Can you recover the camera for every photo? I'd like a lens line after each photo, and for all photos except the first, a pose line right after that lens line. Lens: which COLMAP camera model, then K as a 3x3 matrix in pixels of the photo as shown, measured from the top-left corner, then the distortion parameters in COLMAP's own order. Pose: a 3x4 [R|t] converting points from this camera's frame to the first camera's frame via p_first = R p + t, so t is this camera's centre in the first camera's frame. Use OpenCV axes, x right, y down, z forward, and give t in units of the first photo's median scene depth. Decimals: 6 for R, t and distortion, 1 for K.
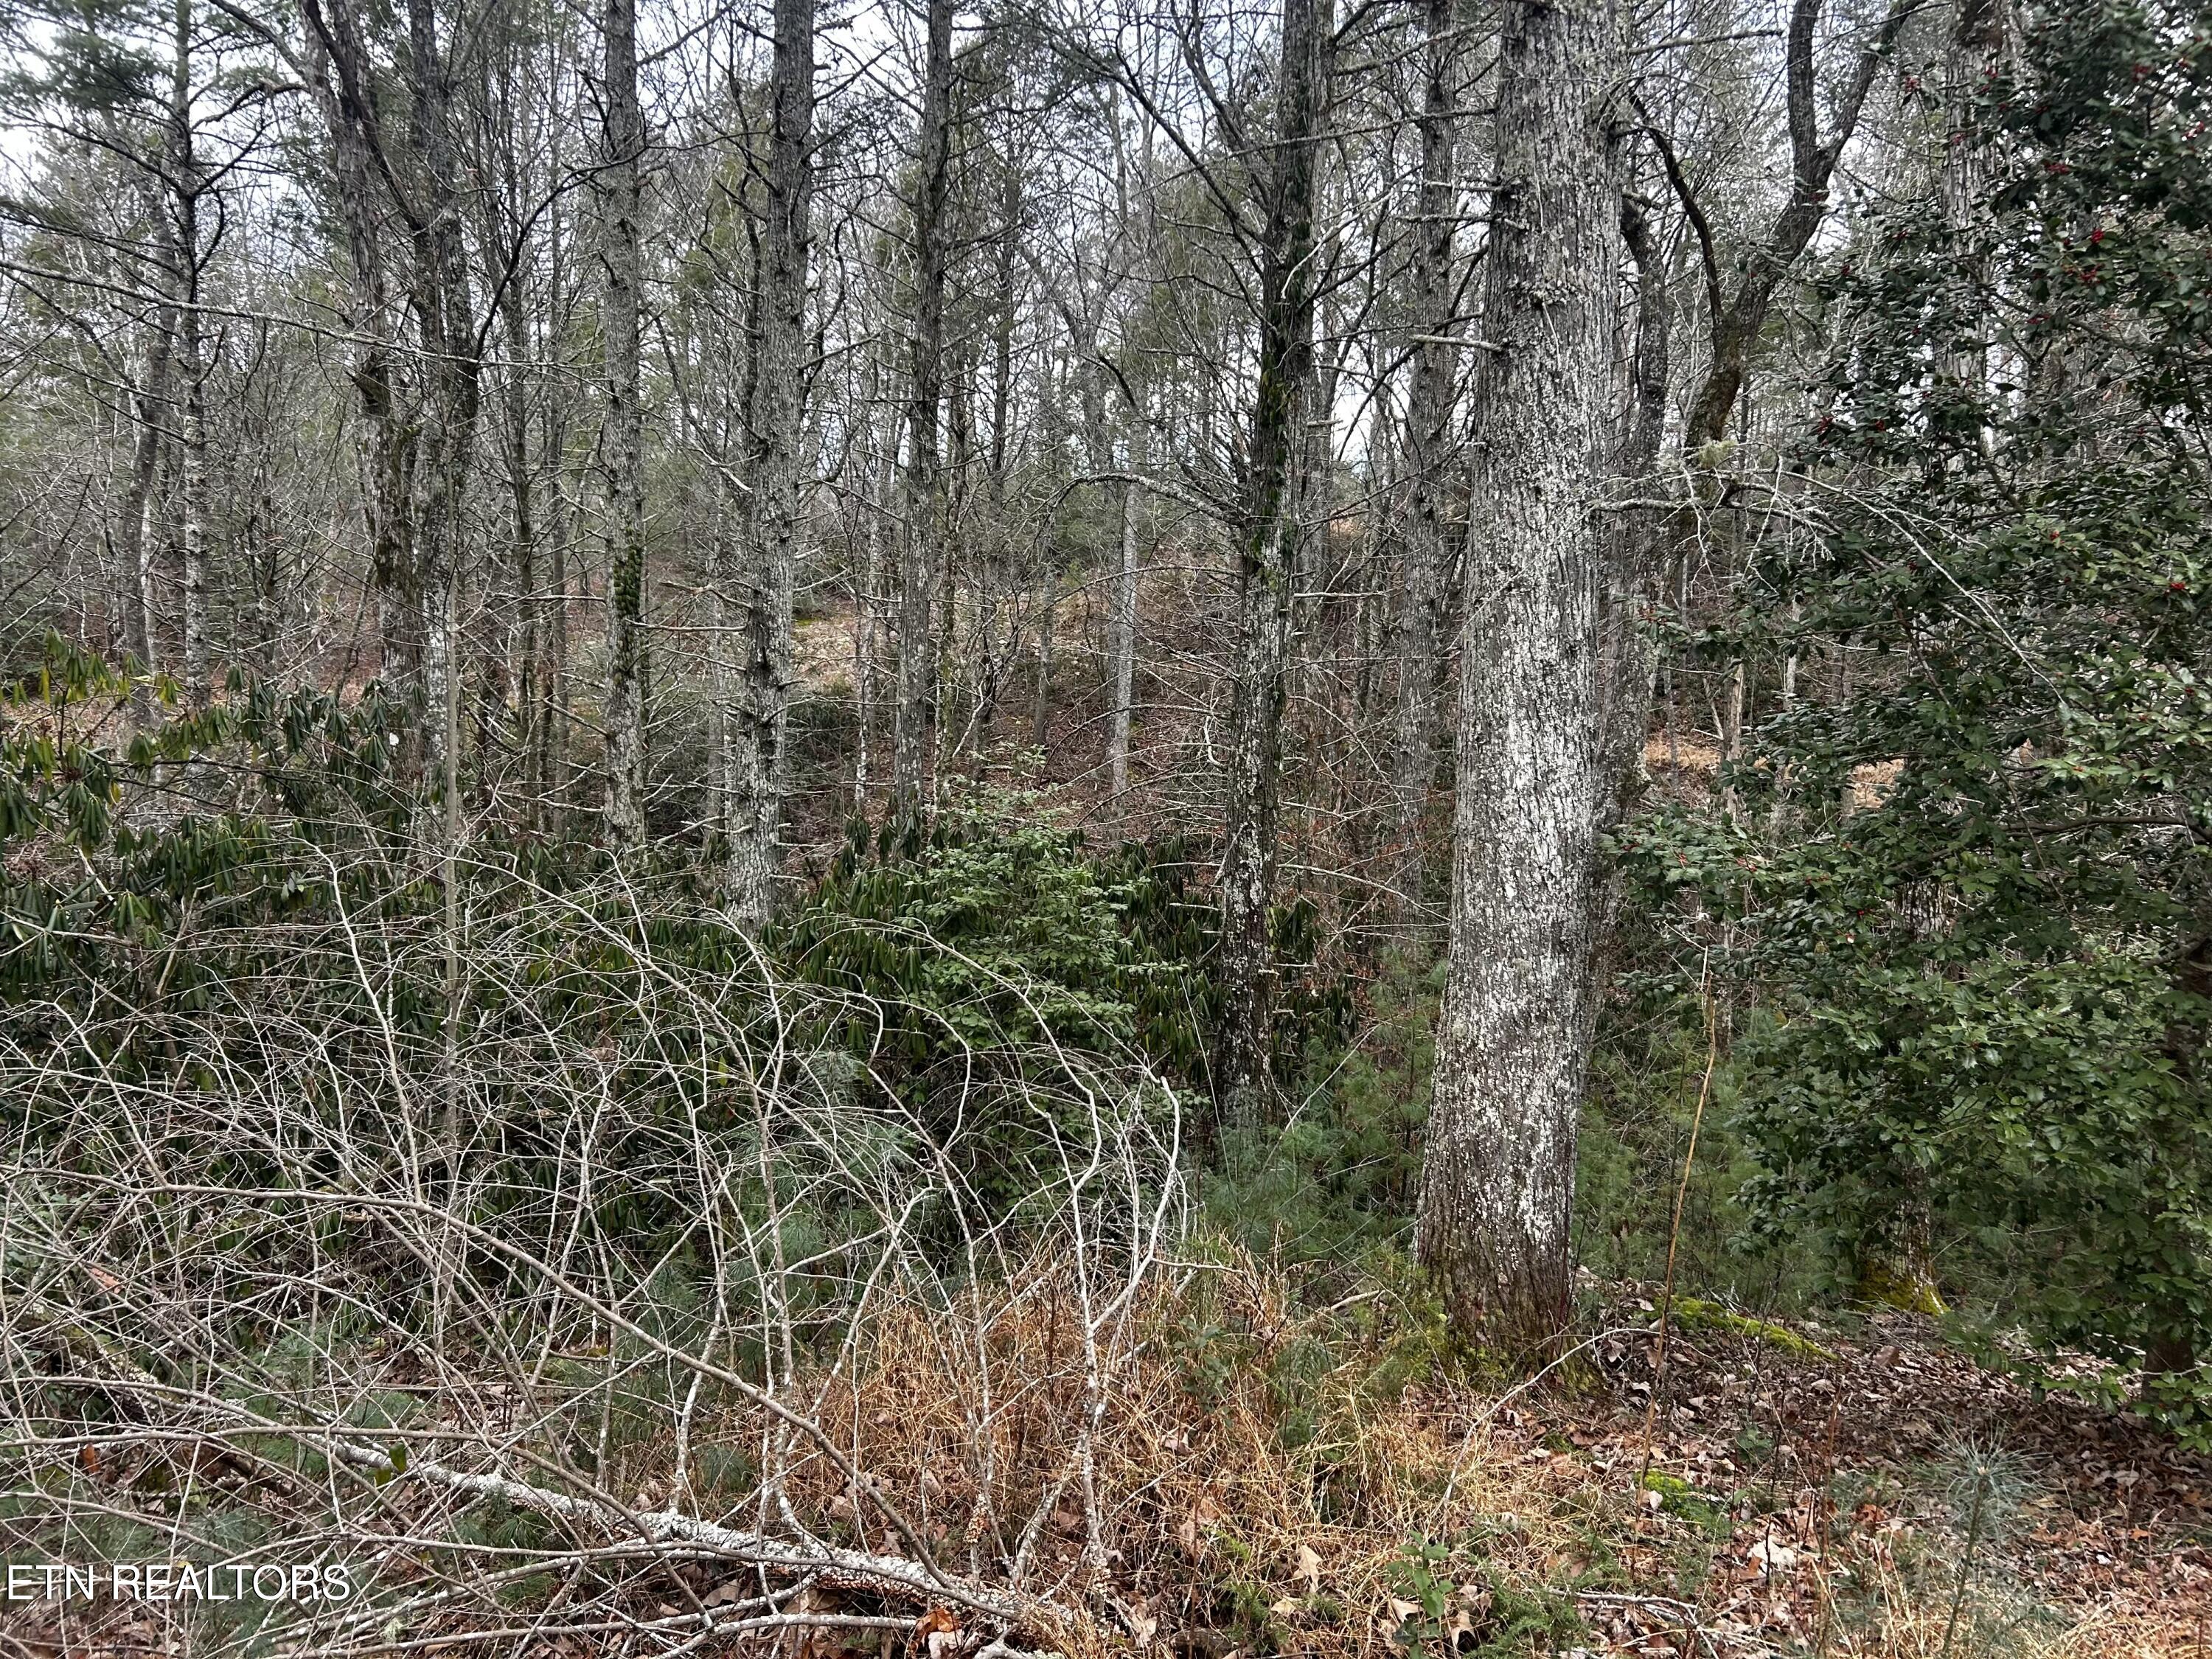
lens RADIAL K [[1684.0, 0, 1106.0], [0, 1684.0, 829.5], [0, 0, 1]] dist [0.006821, -0.053642]
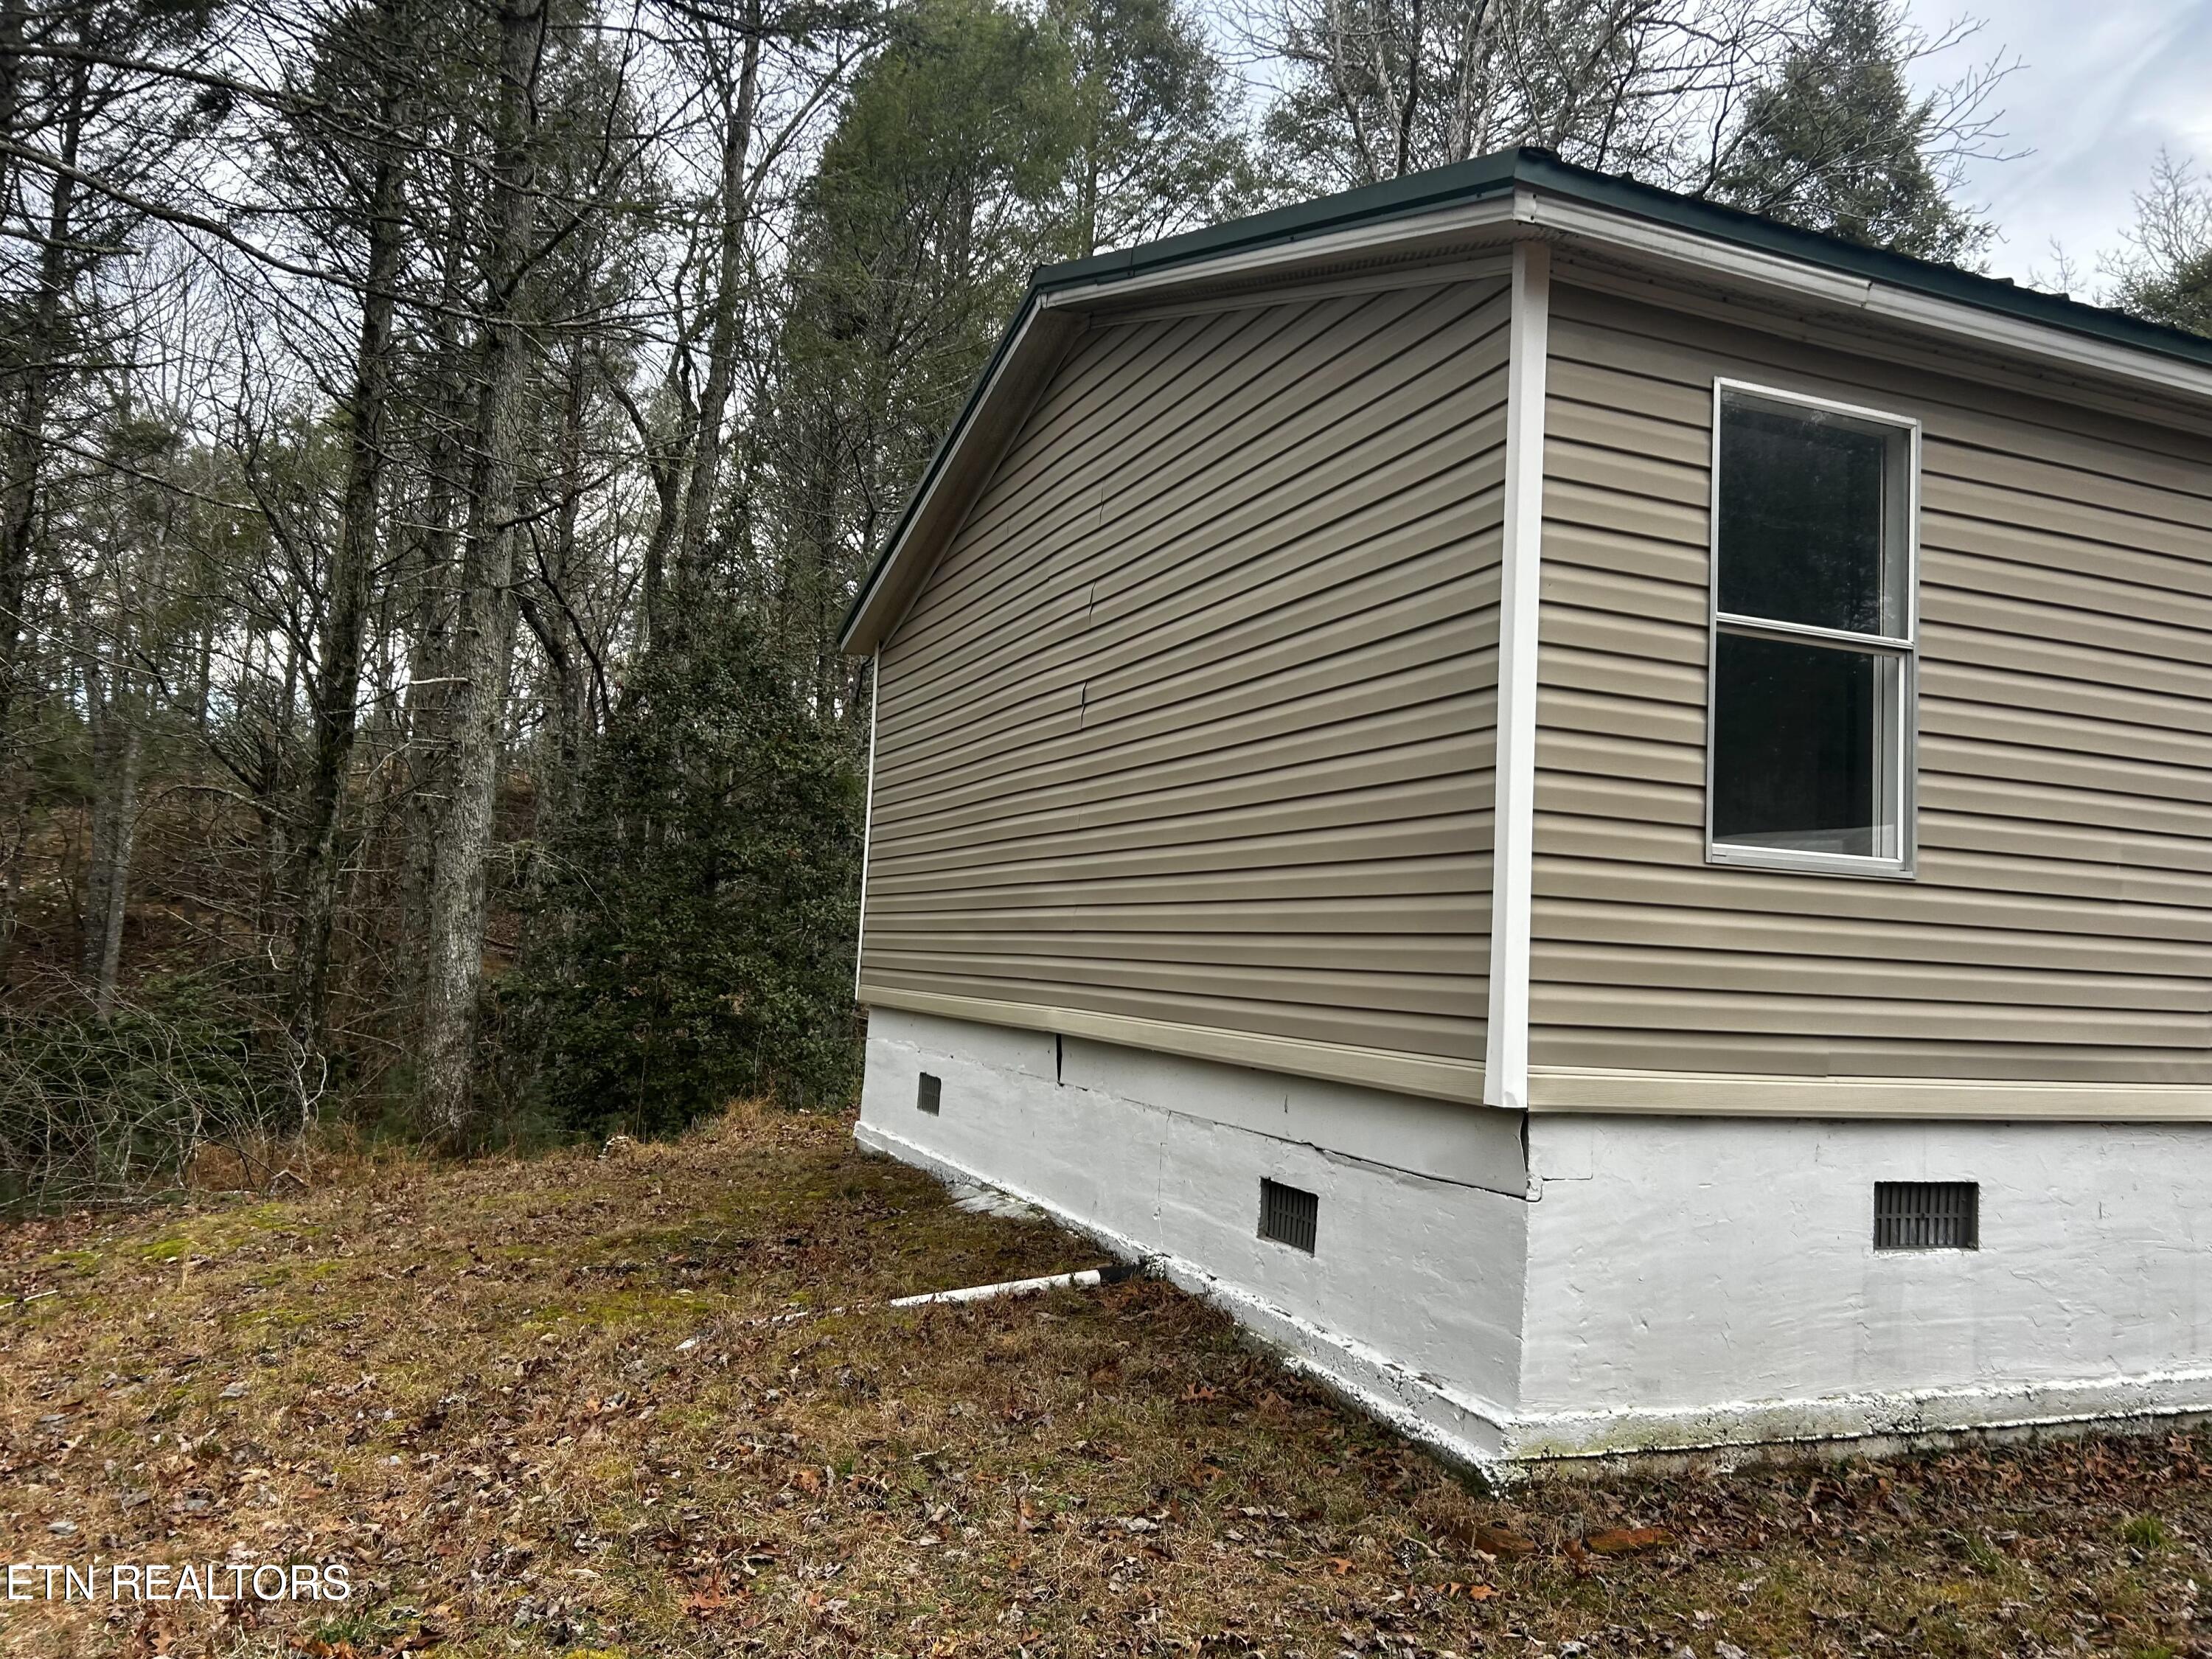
lens RADIAL K [[1684.0, 0, 1106.0], [0, 1684.0, 829.5], [0, 0, 1]] dist [0.006821, -0.053642]
pose [[0.840026, 0.050660, 0.540177, -0.311987], [0.030374, 0.989679, -0.140050, 0.163750], [-0.541696, 0.134052, 0.829816, -1.666414]]
